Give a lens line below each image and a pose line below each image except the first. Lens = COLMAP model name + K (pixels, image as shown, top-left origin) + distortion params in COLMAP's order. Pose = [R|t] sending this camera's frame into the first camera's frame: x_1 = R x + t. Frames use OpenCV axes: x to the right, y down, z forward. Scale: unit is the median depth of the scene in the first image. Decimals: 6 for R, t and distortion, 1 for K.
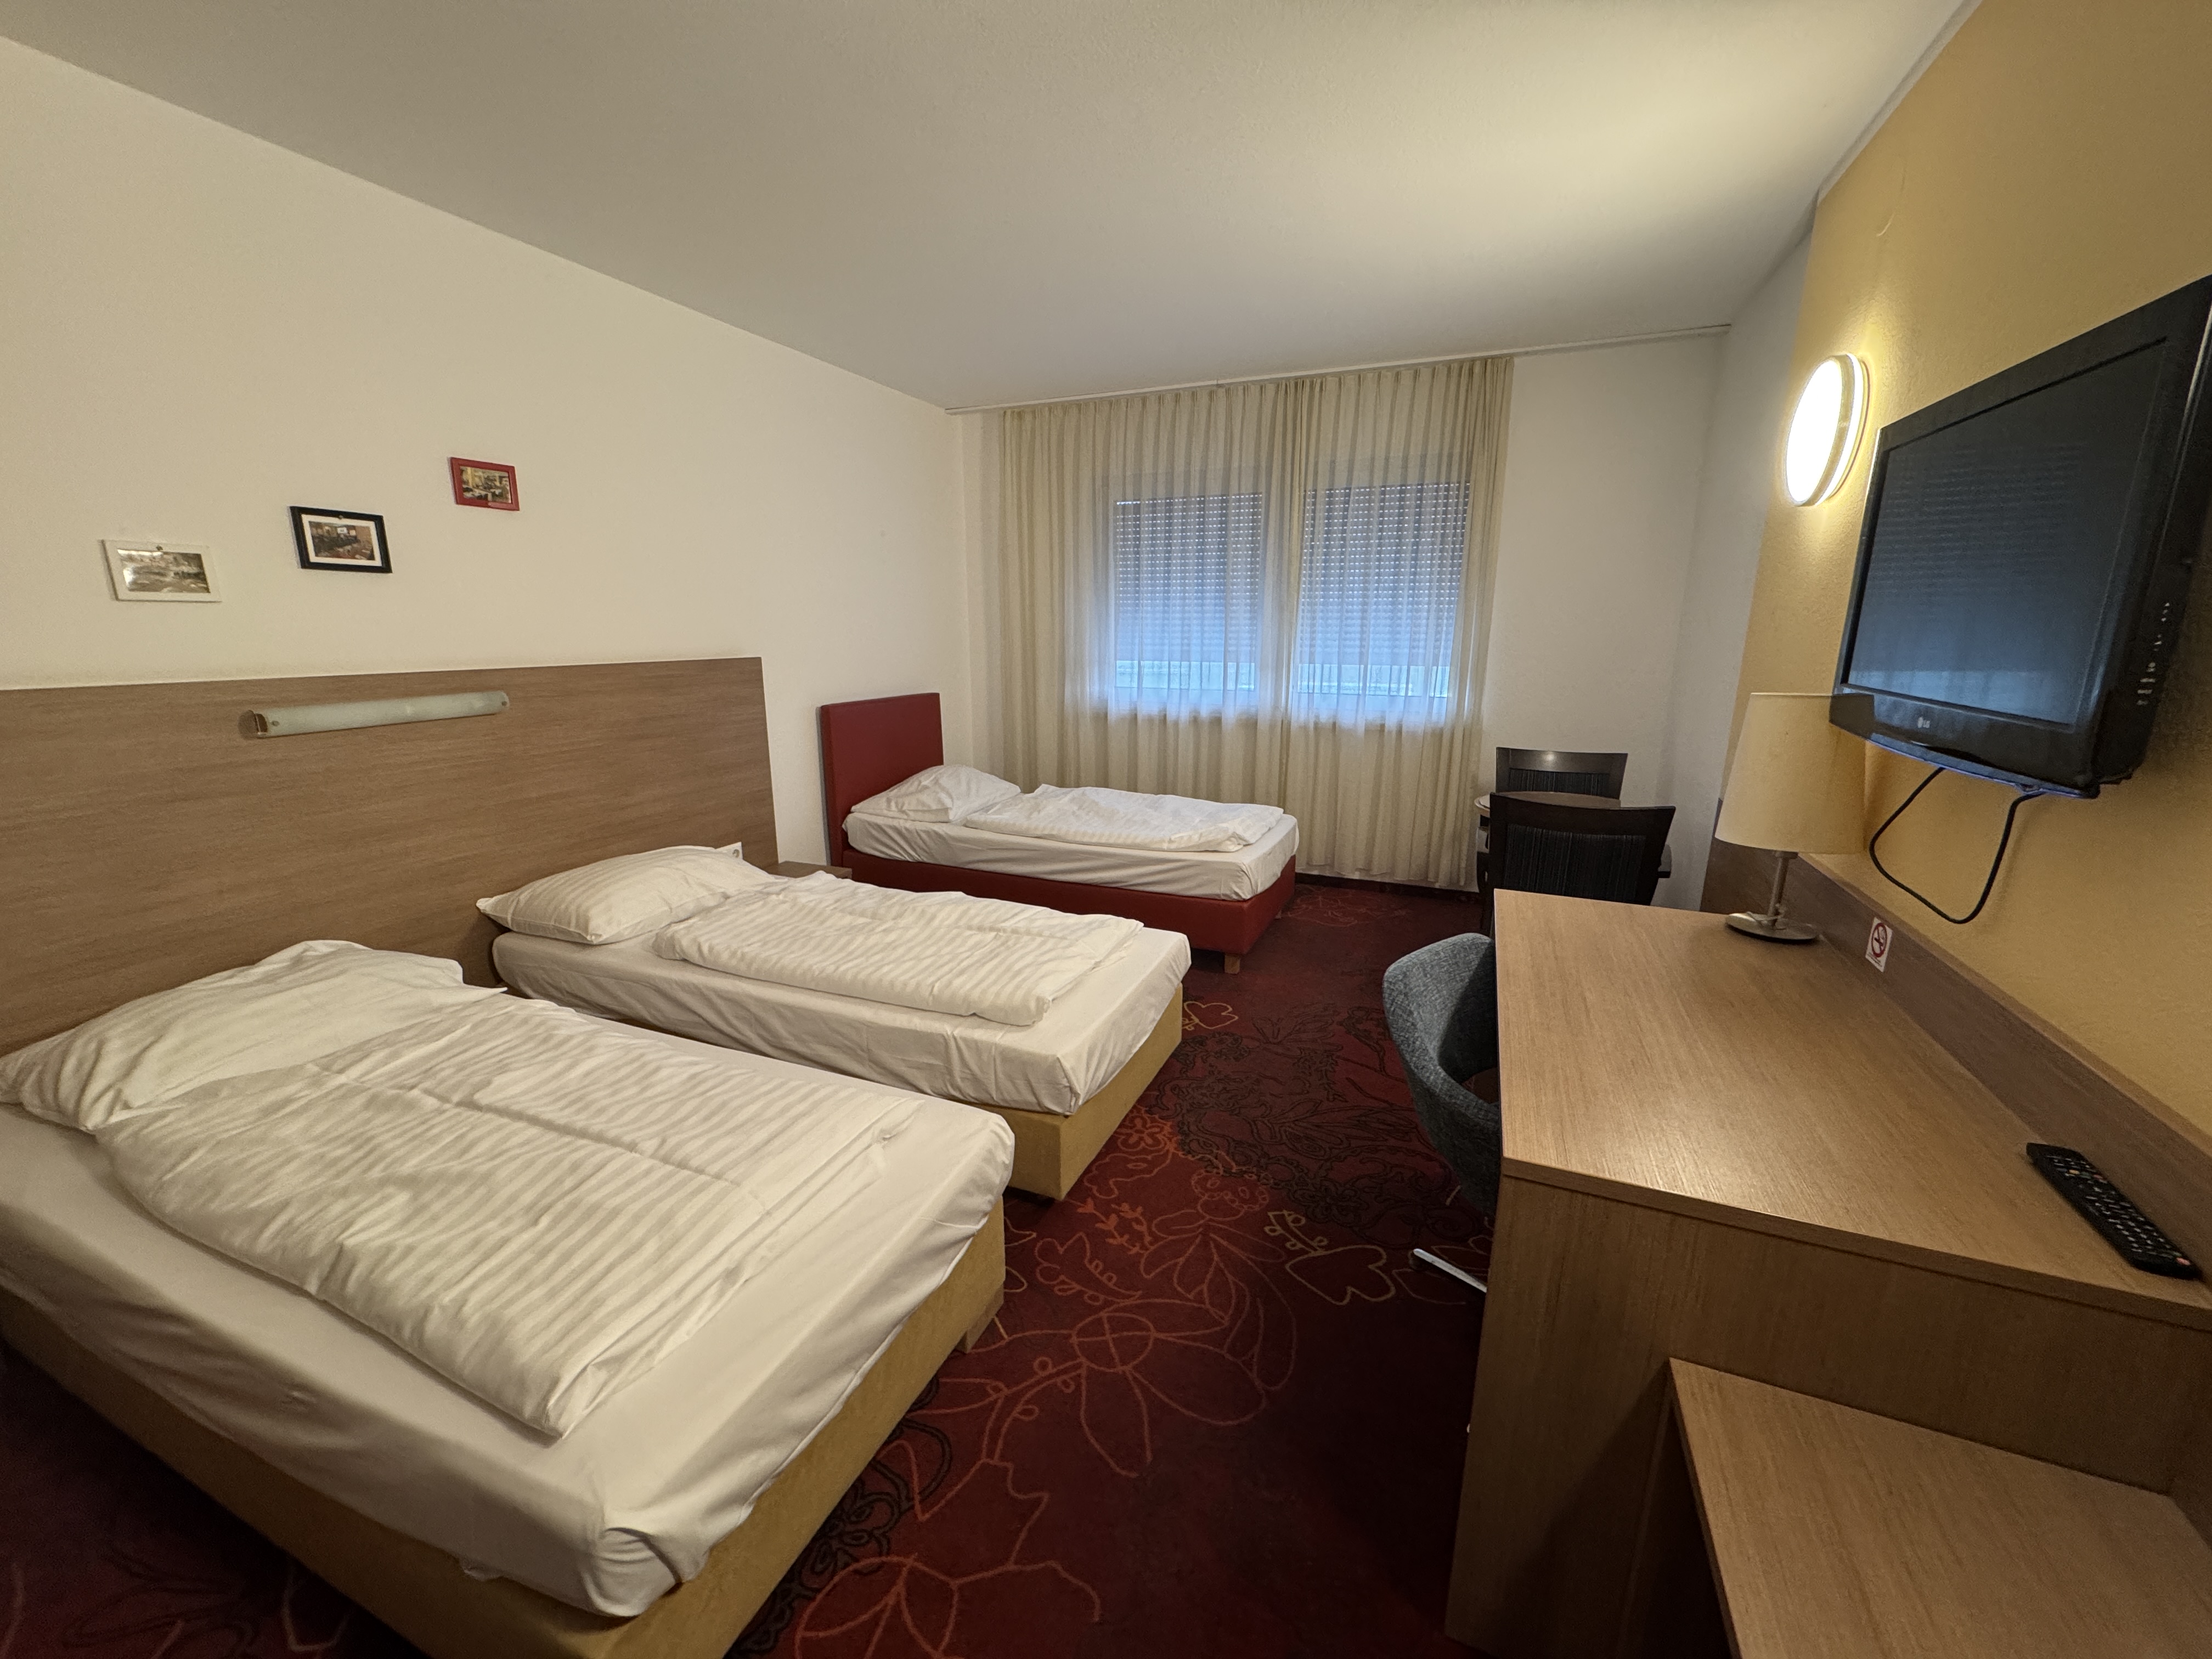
lens RADIAL K [[880.5, 0, 1106.0], [0, 880.5, 829.5], [0, 0, 1]] dist [-0.000072, 0.000018]
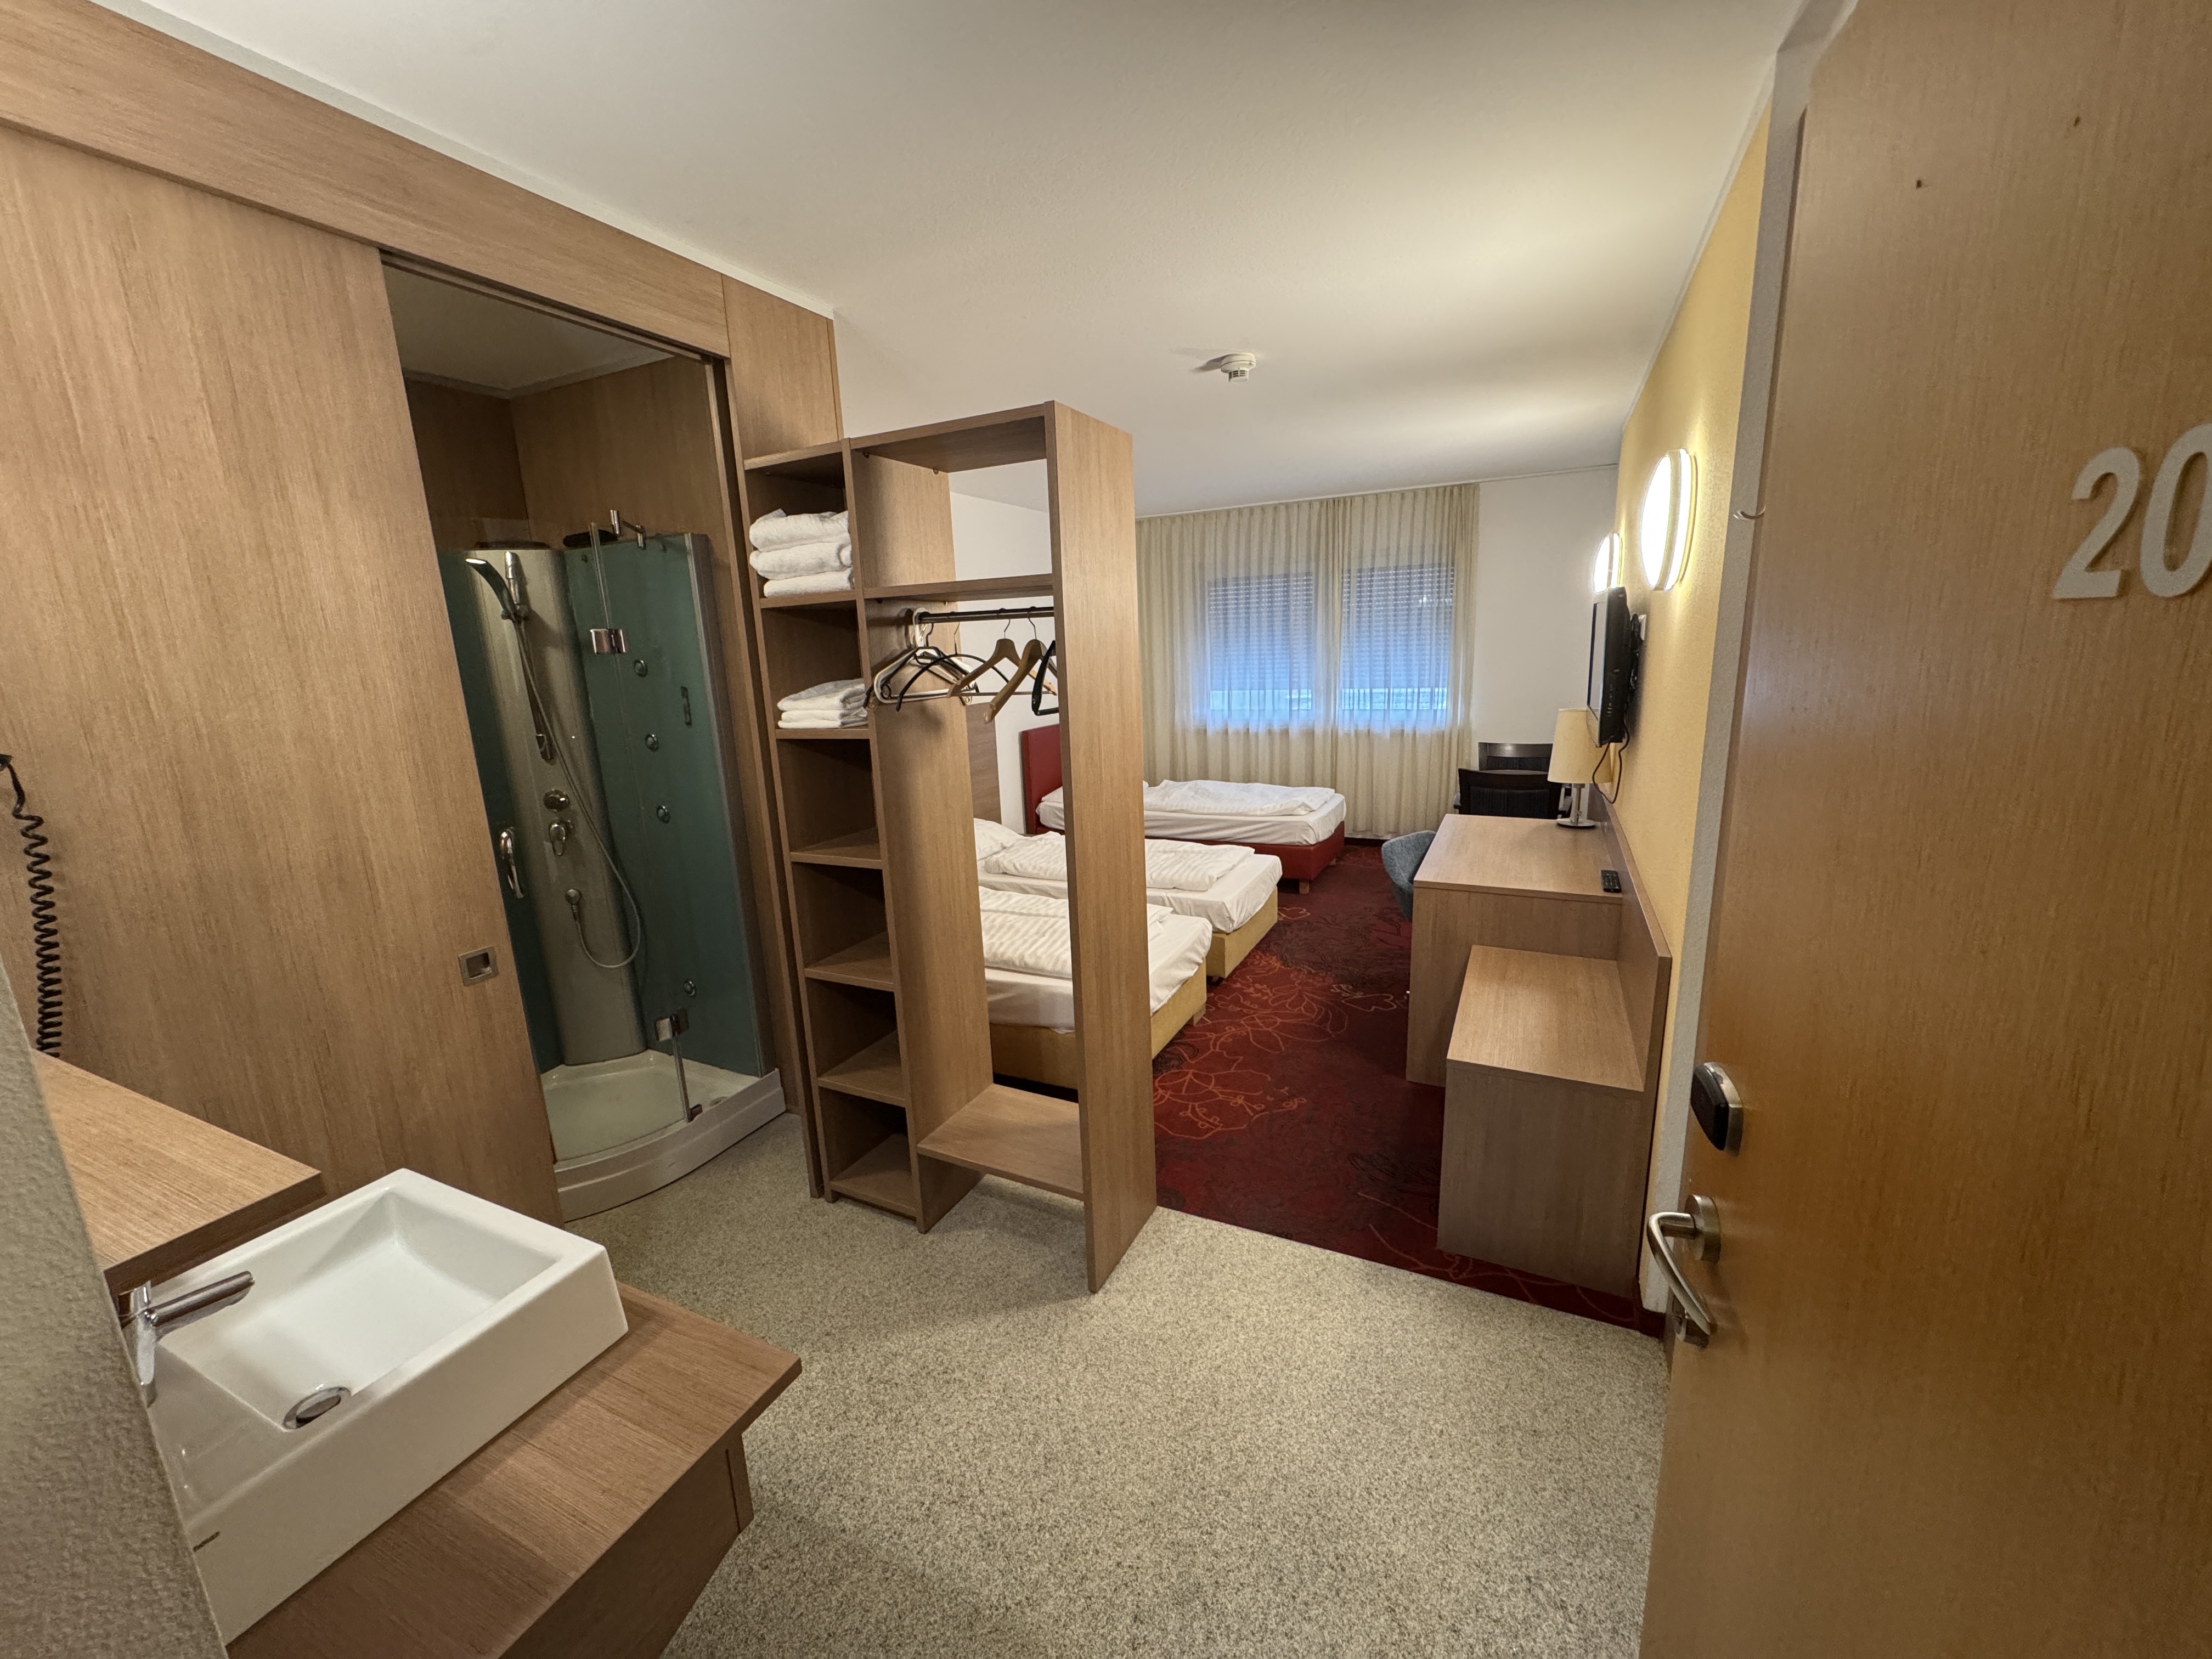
lens RADIAL K [[880.5, 0, 1106.0], [0, 880.5, 829.5], [0, 0, 1]] dist [-0.000072, 0.000018]
pose [[0.997902, -0.028931, -0.057922, -0.095780], [0.027921, 0.999445, -0.018172, 0.058422], [0.058416, 0.016516, 0.998156, -0.486854]]
